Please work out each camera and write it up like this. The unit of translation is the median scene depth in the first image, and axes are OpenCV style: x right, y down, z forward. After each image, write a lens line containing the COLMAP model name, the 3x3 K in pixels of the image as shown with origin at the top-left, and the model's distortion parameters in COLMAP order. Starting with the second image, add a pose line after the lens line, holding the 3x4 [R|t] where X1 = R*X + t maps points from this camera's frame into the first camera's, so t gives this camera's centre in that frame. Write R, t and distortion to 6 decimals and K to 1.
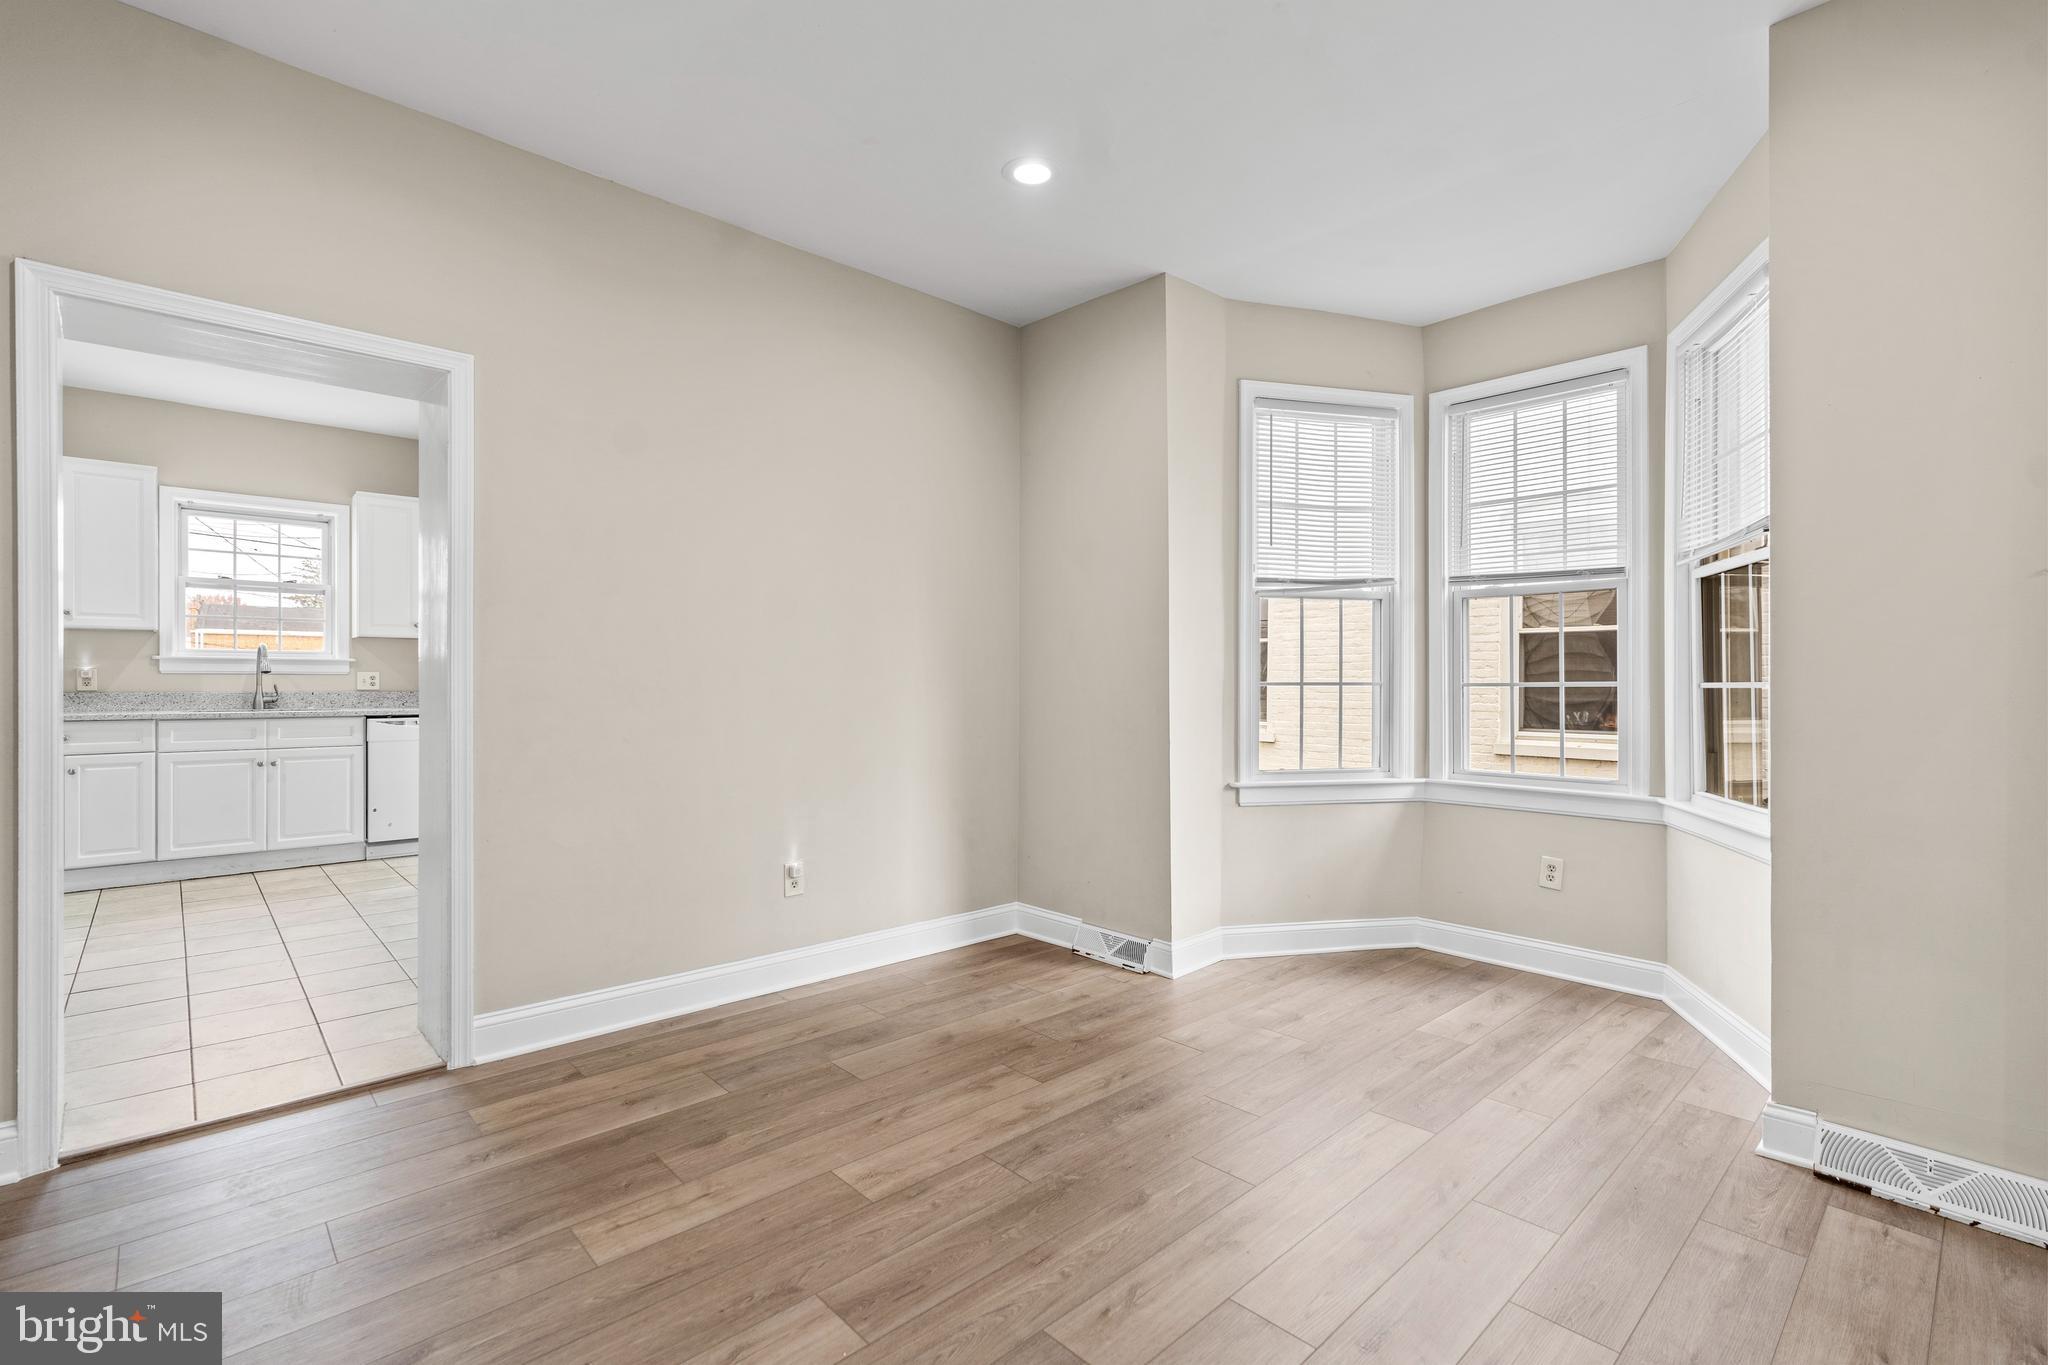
lens RADIAL K [[923.5, 0, 1024.7], [0, 923.5, 684.9], [0, 0, 1]] dist [-0.006917, 0.001907]
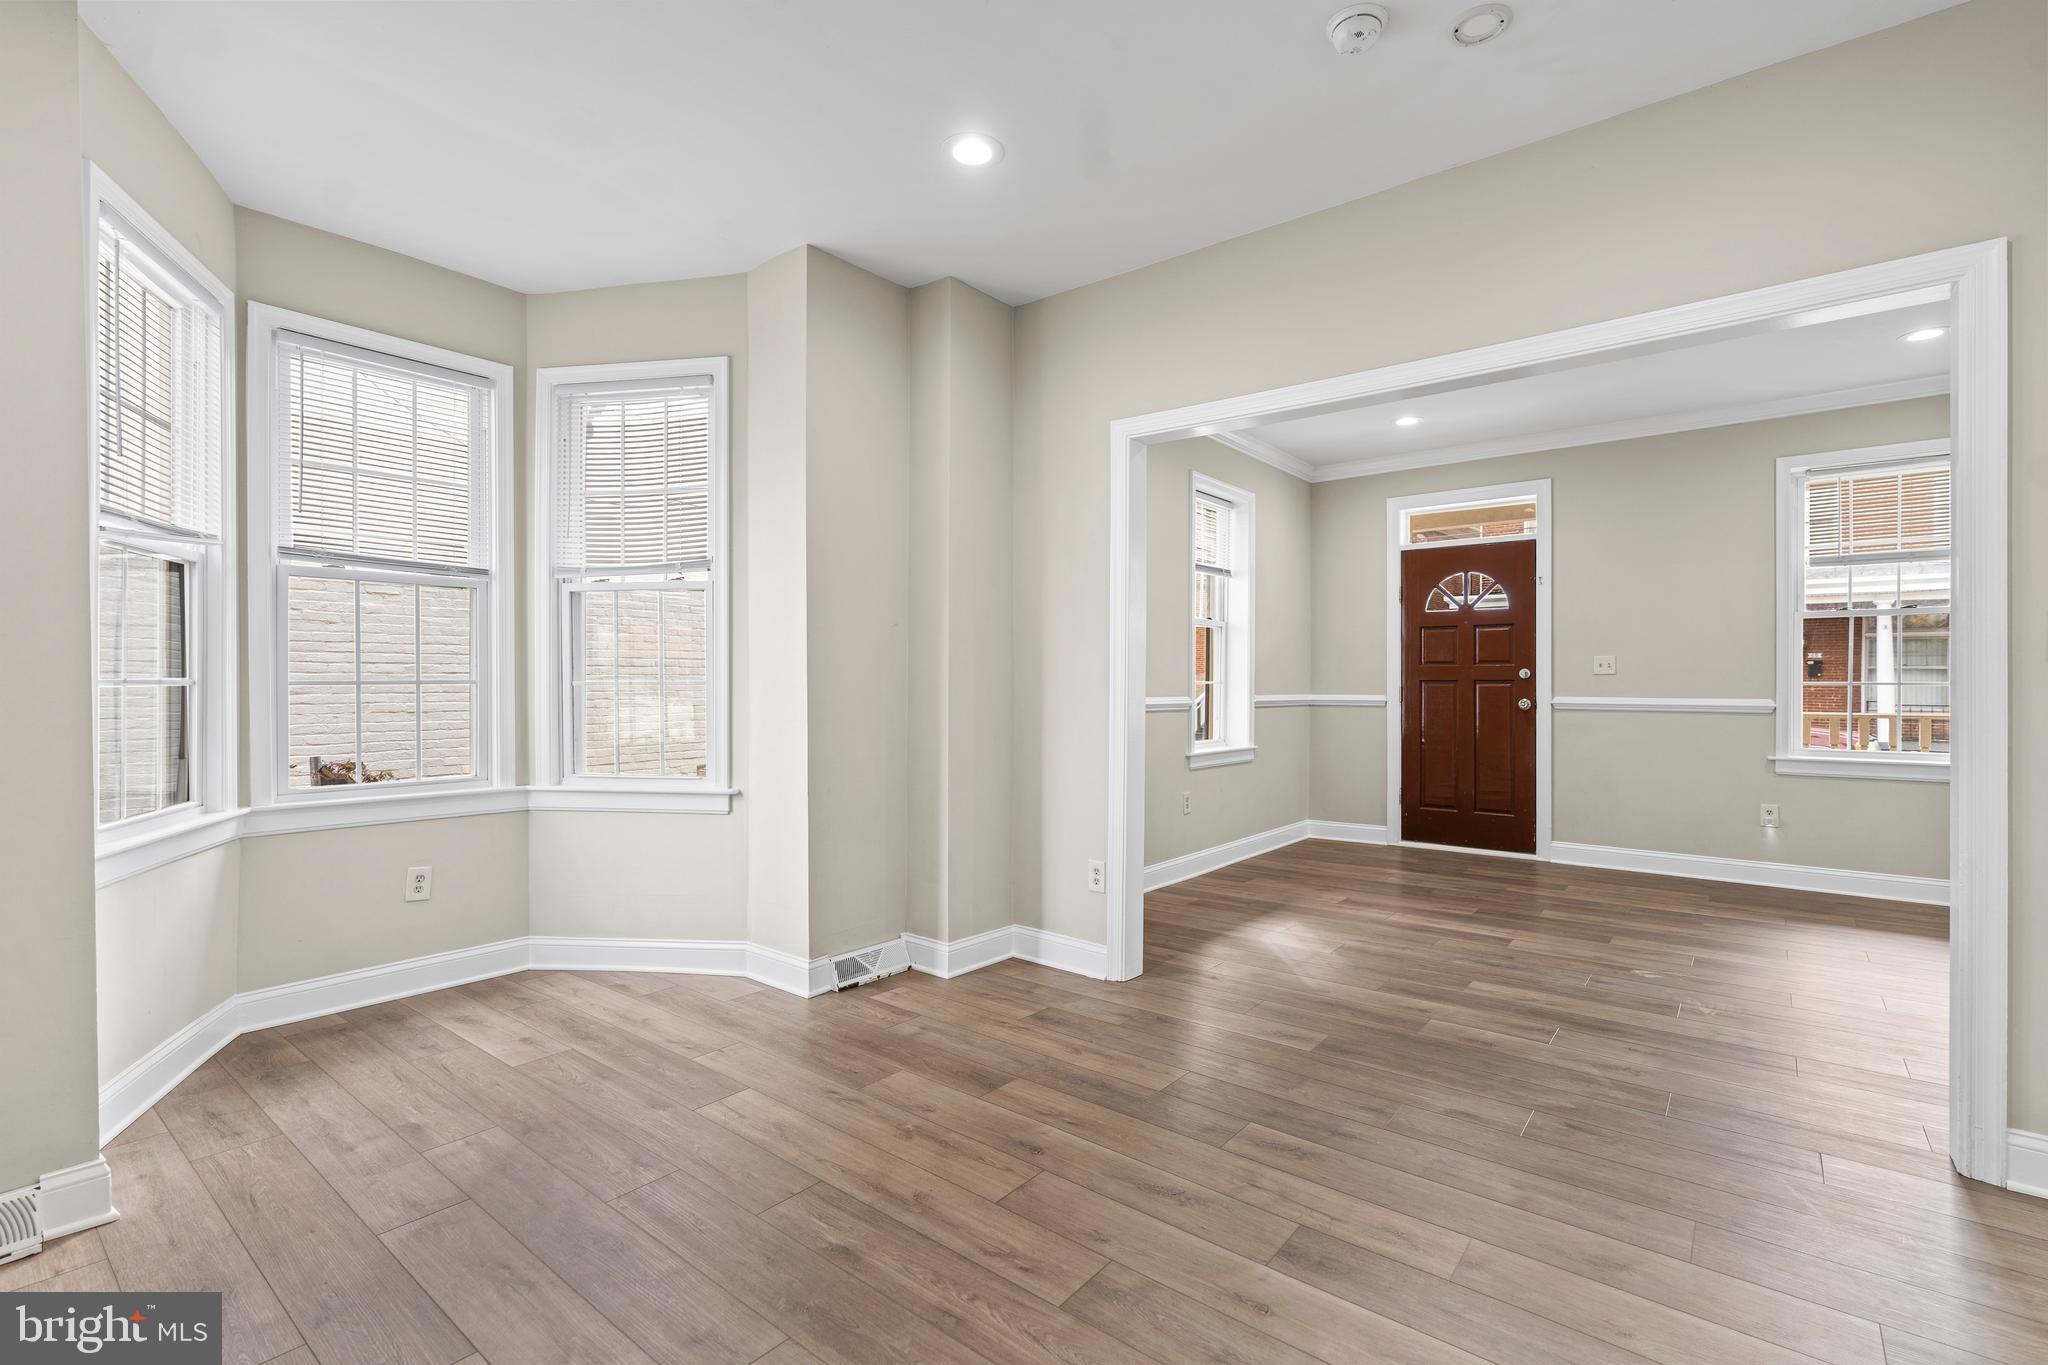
lens RADIAL K [[923.5, 0, 1024.7], [0, 923.5, 684.9], [0, 0, 1]] dist [-0.006917, 0.001907]
pose [[-0.142336, -0.005460, 0.989803, -0.833001], [-0.000316, 0.999985, 0.005471, -0.006548], [-0.989818, 0.000466, -0.142335, 0.986171]]
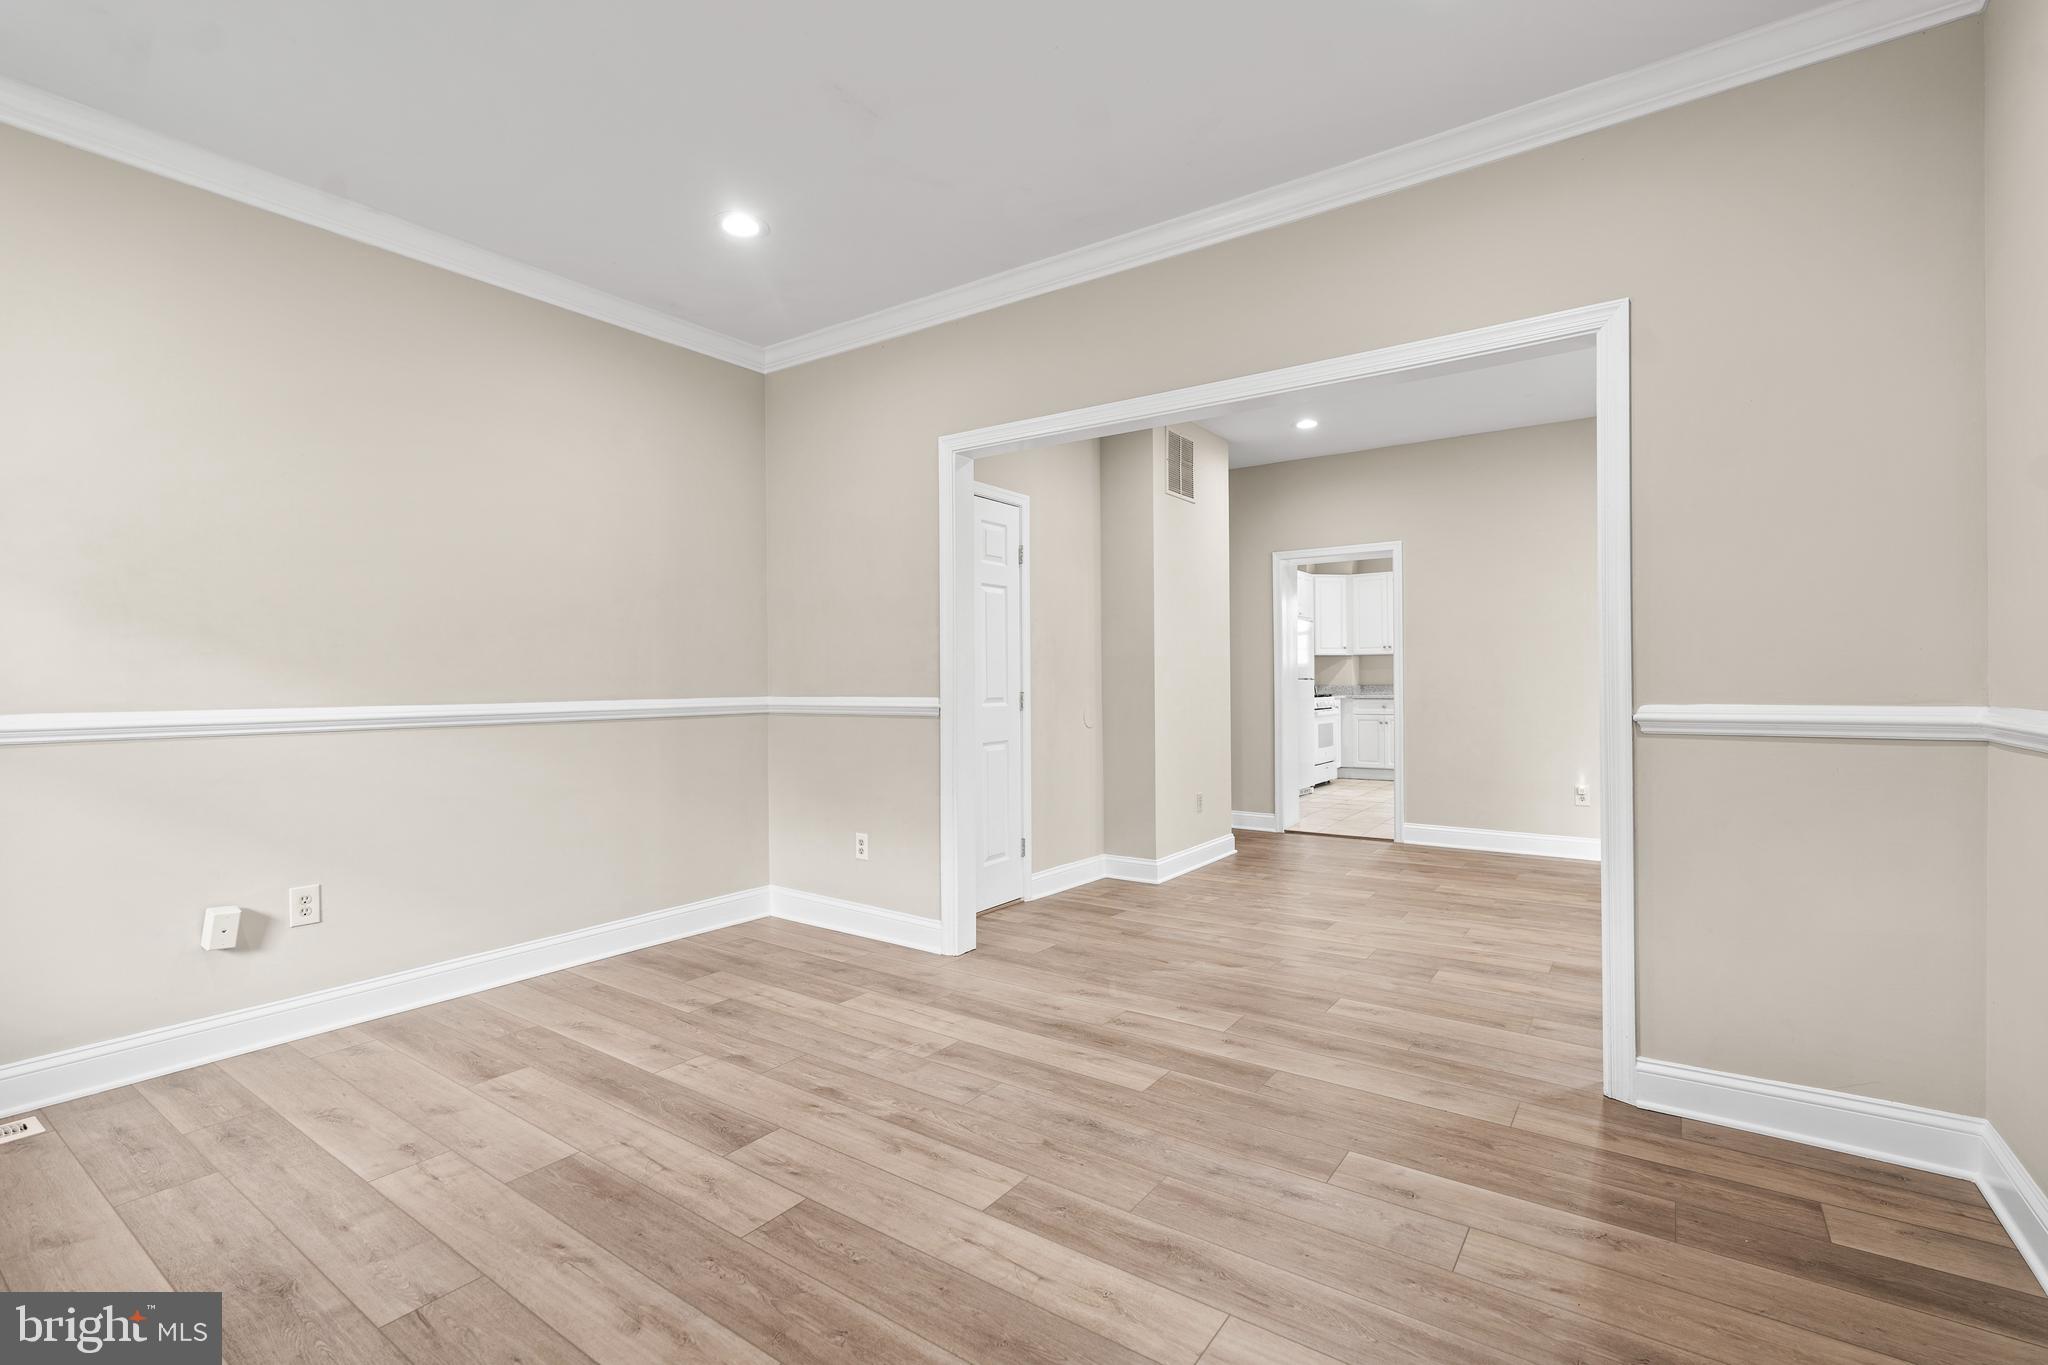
lens RADIAL K [[923.5, 0, 1024.7], [0, 923.5, 684.9], [0, 0, 1]] dist [-0.006917, 0.001907]
pose [[0.200379, -0.001979, -0.979716, 2.098255], [0.004766, 0.999988, -0.001045, 0.009681], [0.979707, -0.004459, 0.200386, -0.577264]]
